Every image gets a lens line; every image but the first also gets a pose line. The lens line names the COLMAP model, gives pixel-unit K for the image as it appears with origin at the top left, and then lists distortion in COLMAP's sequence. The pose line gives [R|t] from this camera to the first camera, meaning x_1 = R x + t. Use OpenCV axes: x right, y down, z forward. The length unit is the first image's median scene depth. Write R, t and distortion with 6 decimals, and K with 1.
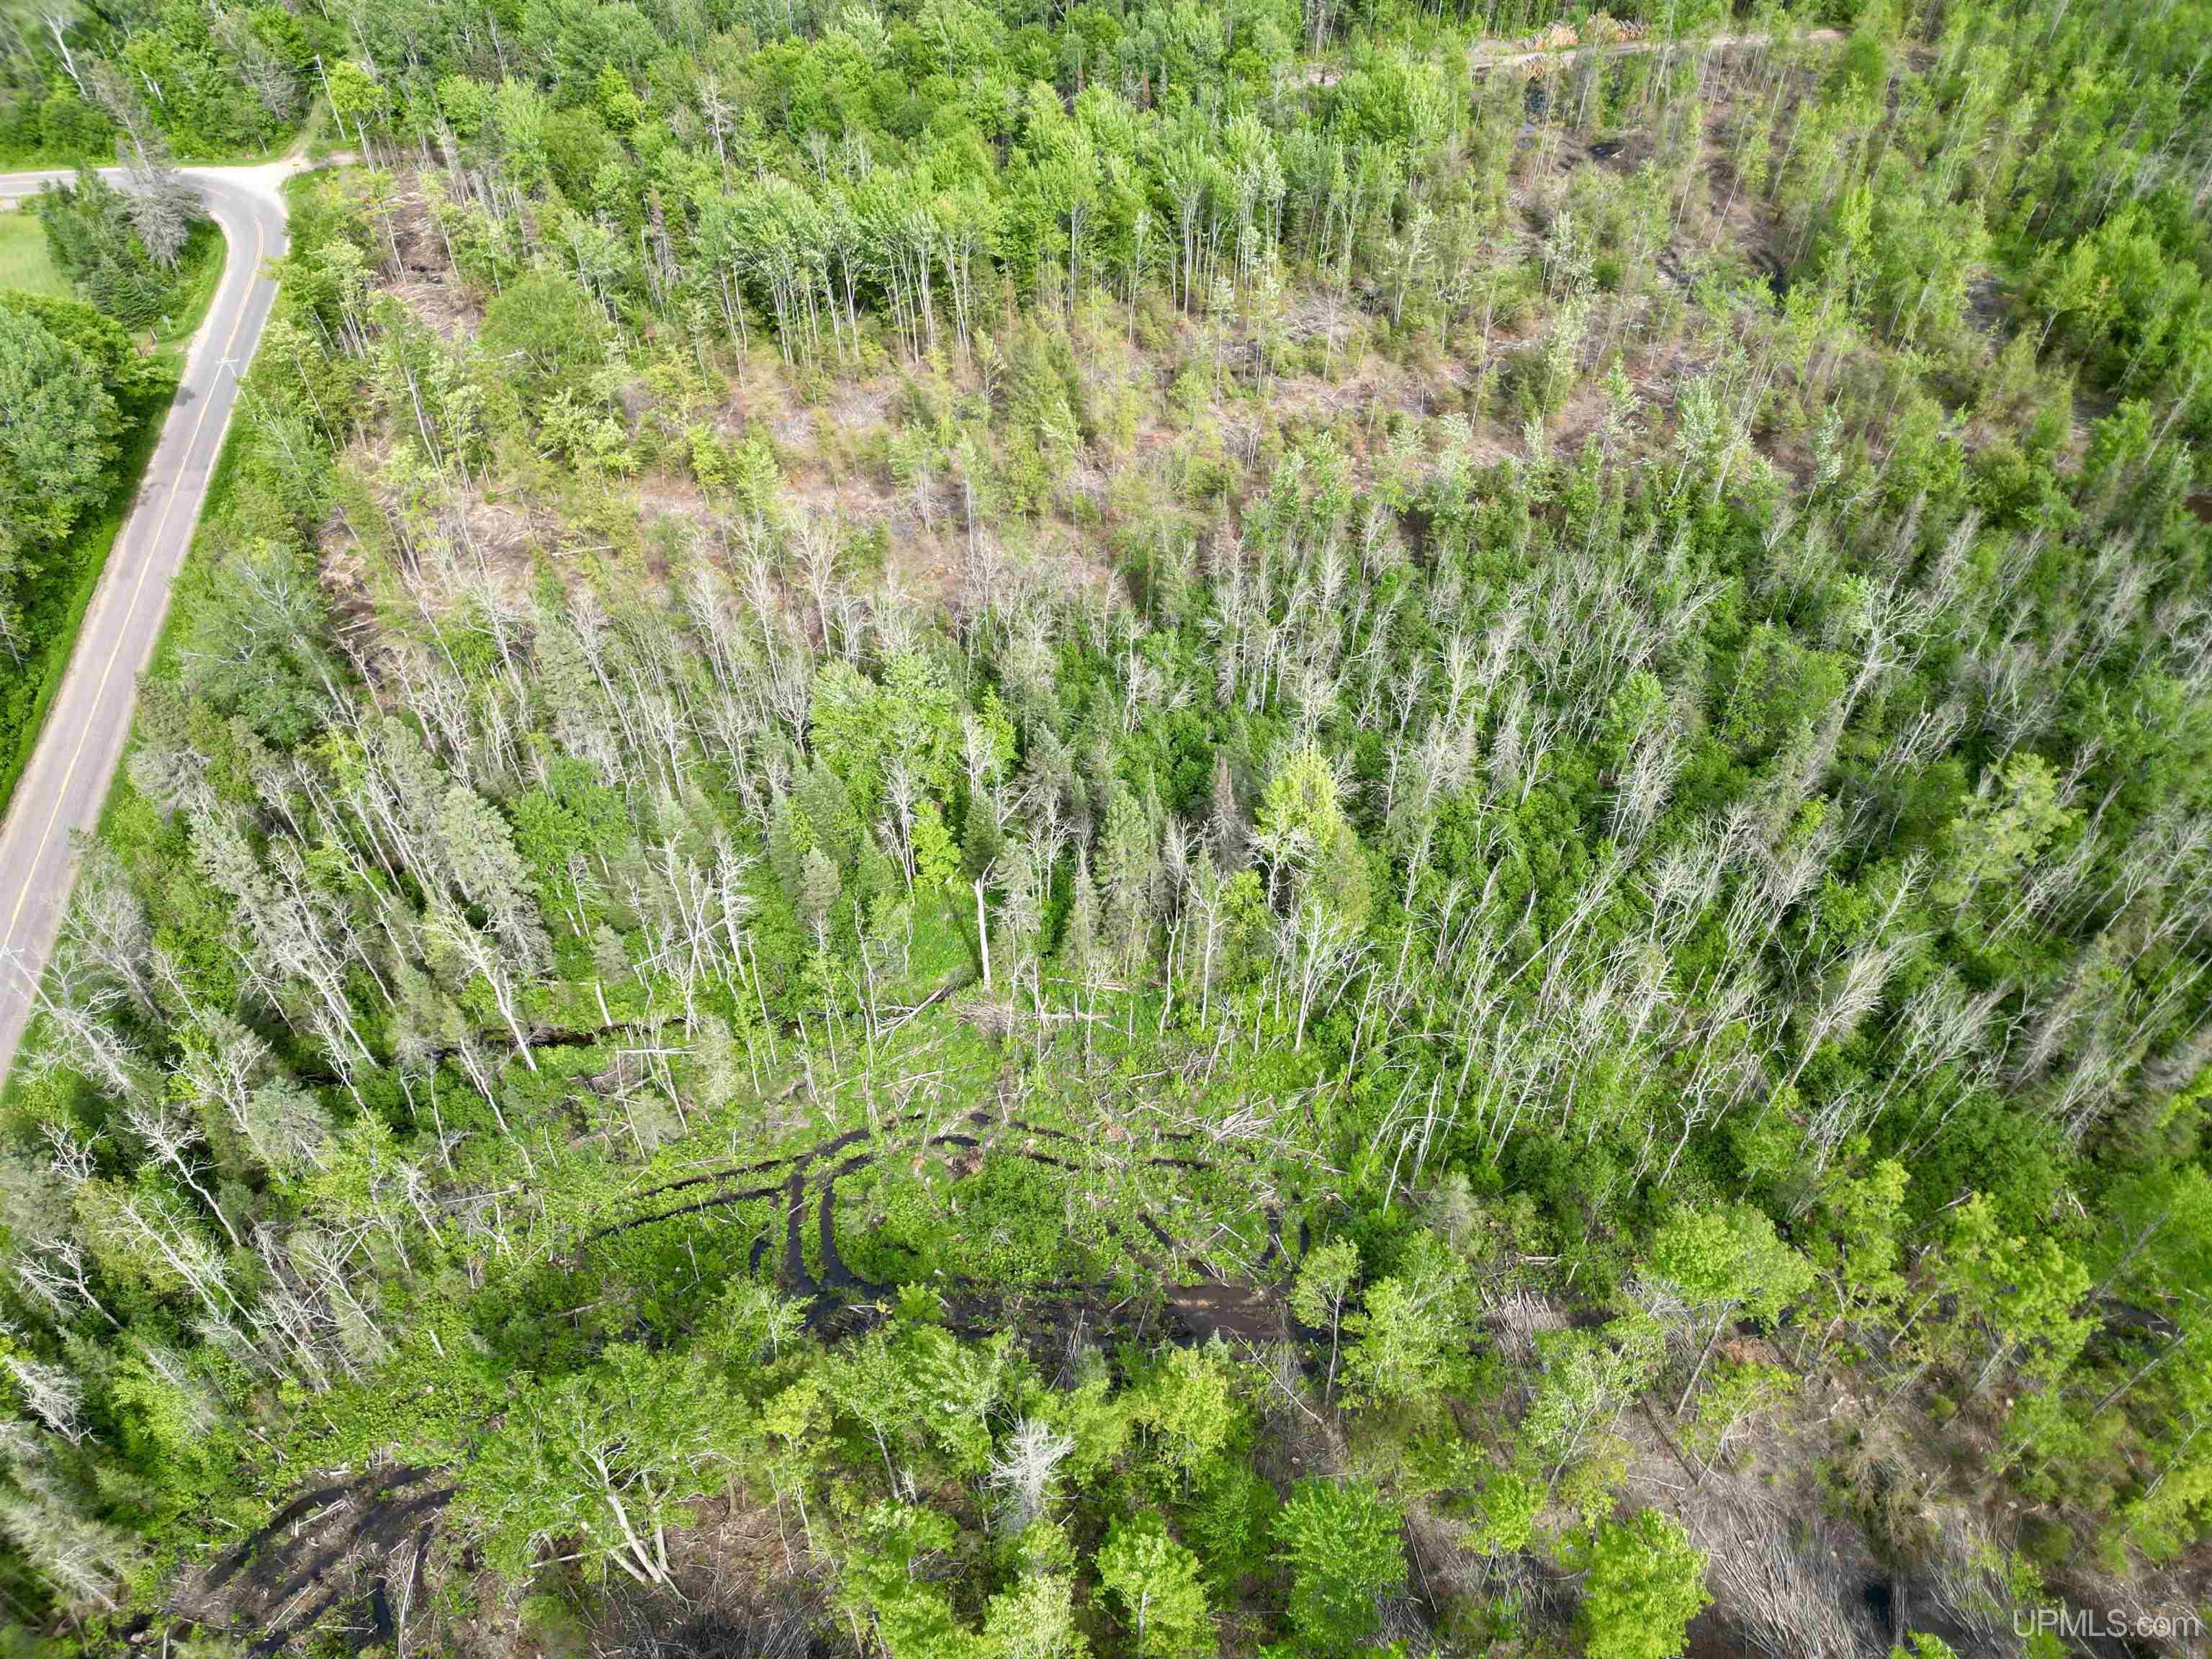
lens RADIAL K [[1559.8, 0, 1103.3], [0, 1559.8, 833.3], [0, 0, 1]] dist [0.056197, -0.056609]
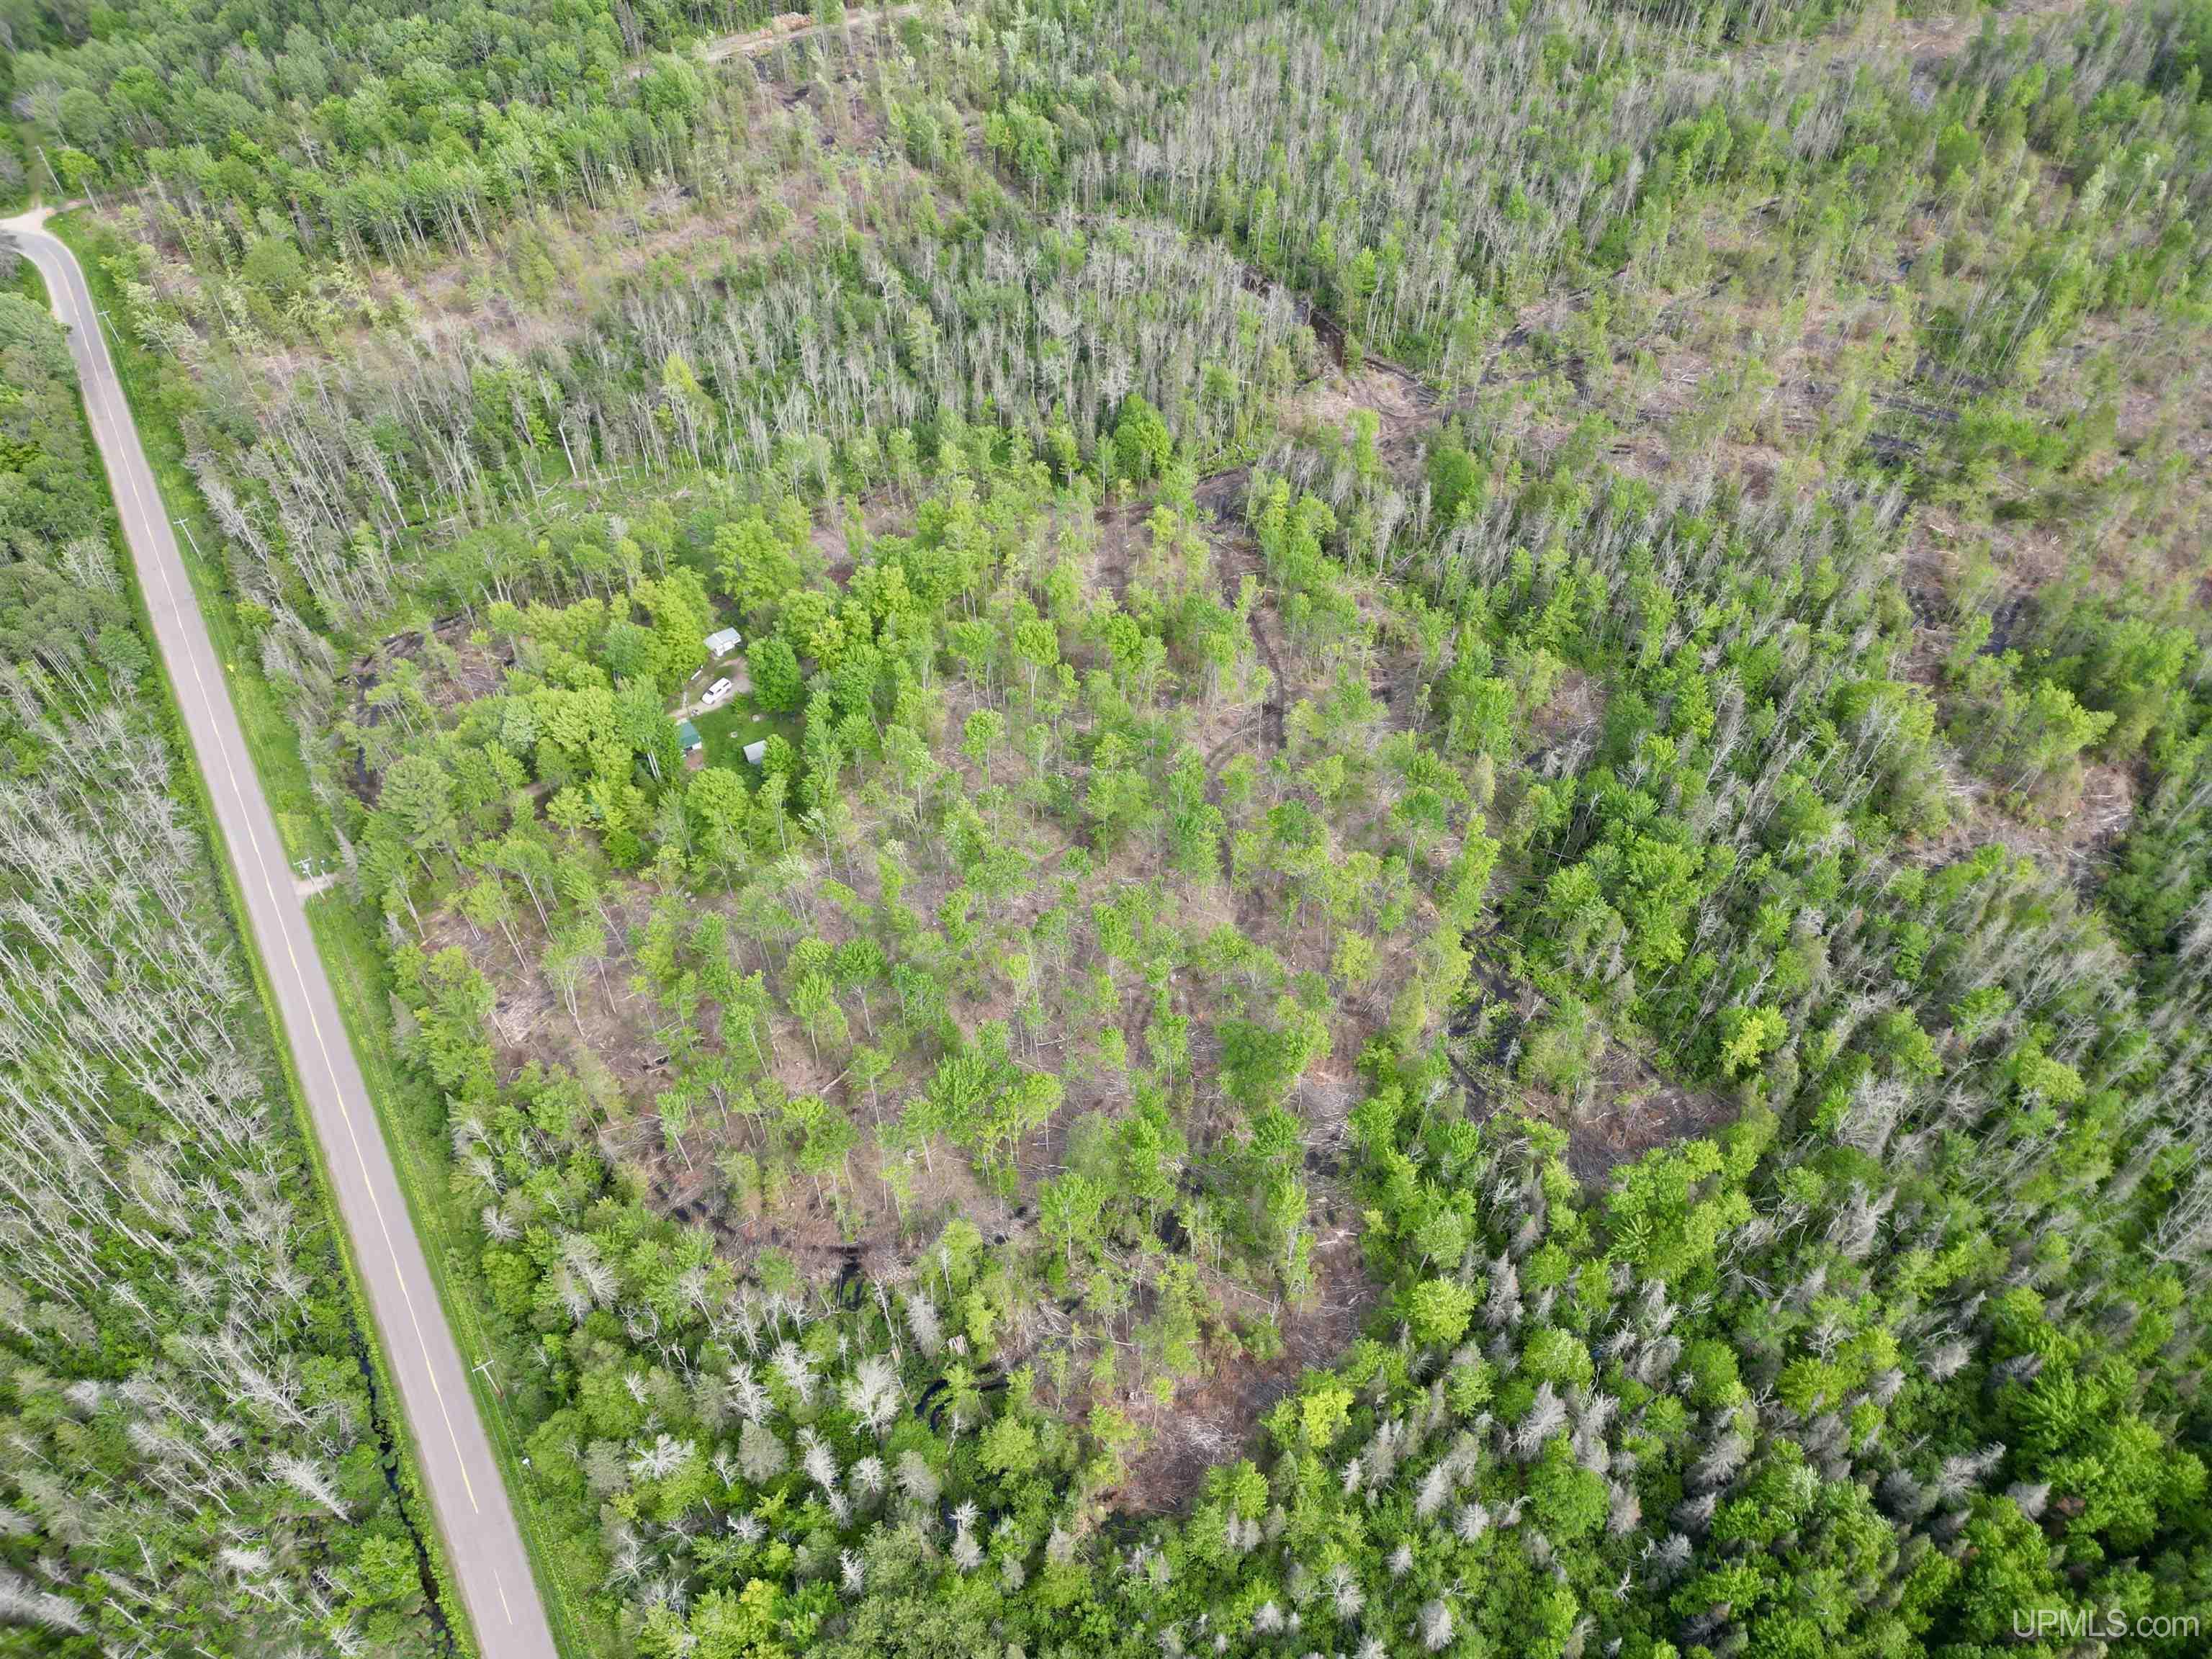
lens RADIAL K [[1559.8, 0, 1103.3], [0, 1559.8, 833.3], [0, 0, 1]] dist [0.056197, -0.056609]
pose [[0.938990, -0.257610, 0.227892, -0.000863], [0.246524, 0.966125, 0.076351, 0.426352], [-0.239841, -0.015512, 0.970688, -1.076818]]
